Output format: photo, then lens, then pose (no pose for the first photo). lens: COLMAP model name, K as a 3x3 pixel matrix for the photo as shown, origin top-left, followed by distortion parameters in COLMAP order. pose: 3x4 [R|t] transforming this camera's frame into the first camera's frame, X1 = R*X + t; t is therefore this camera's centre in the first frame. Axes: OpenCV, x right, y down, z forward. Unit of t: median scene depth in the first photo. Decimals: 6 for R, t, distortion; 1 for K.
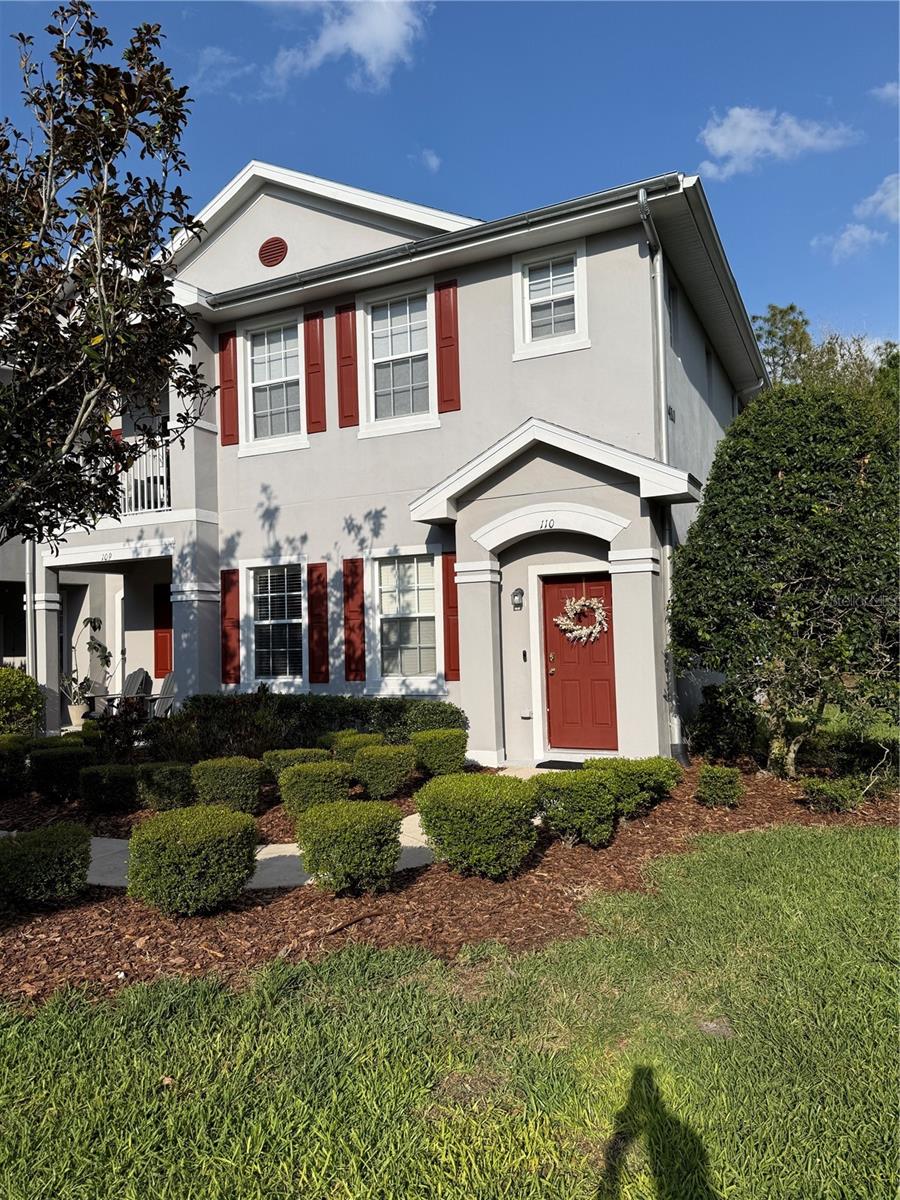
lens RADIAL K [[846.6, 0, 446.6], [0, 846.6, 599.6], [0, 0, 1]] dist [0.027822, -0.022926]
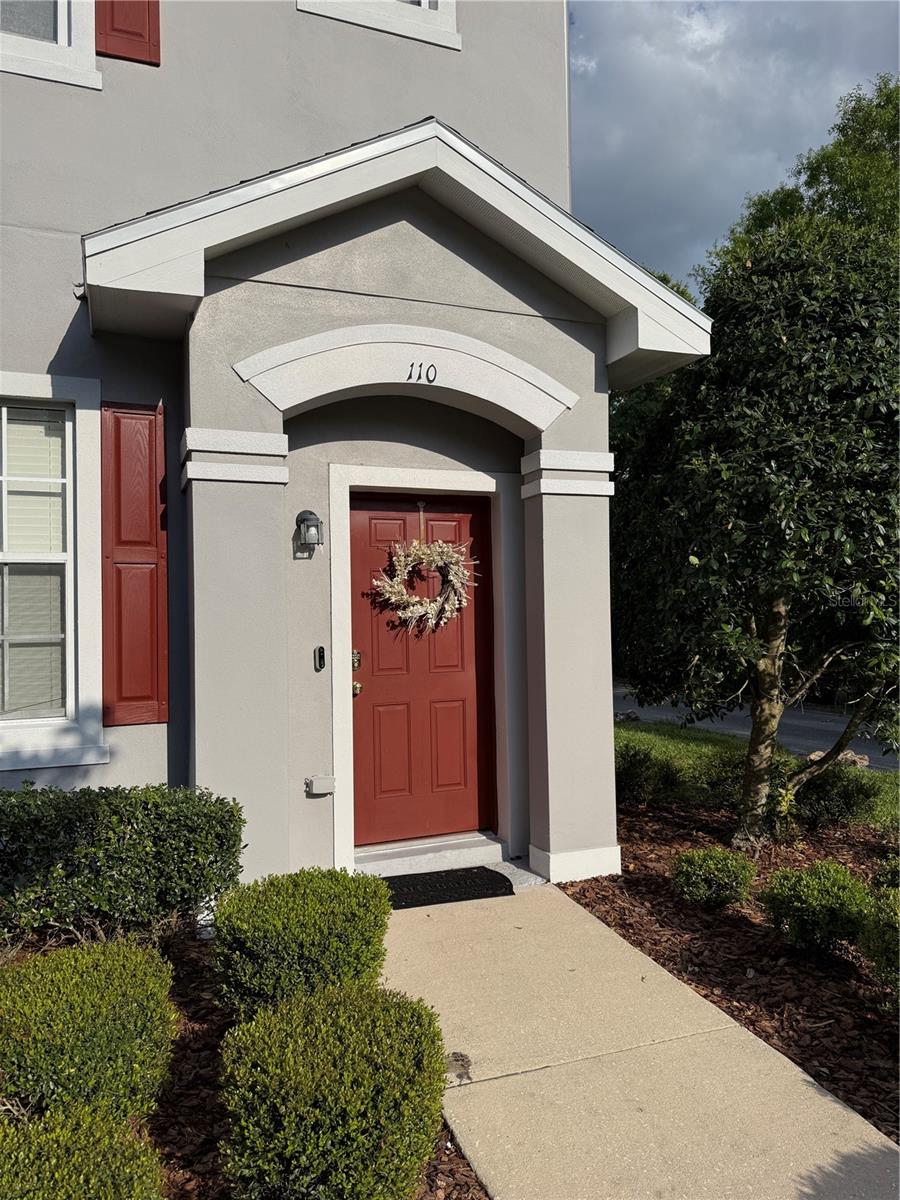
lens RADIAL K [[846.6, 0, 455.1], [0, 846.6, 600.1], [0, 0, 1]] dist [0.027822, -0.022926]
pose [[0.675775, 0.032296, 0.736400, -0.195249], [-0.039051, 0.999205, -0.007986, 0.035958], [-0.736073, -0.023361, 0.676499, 0.641981]]
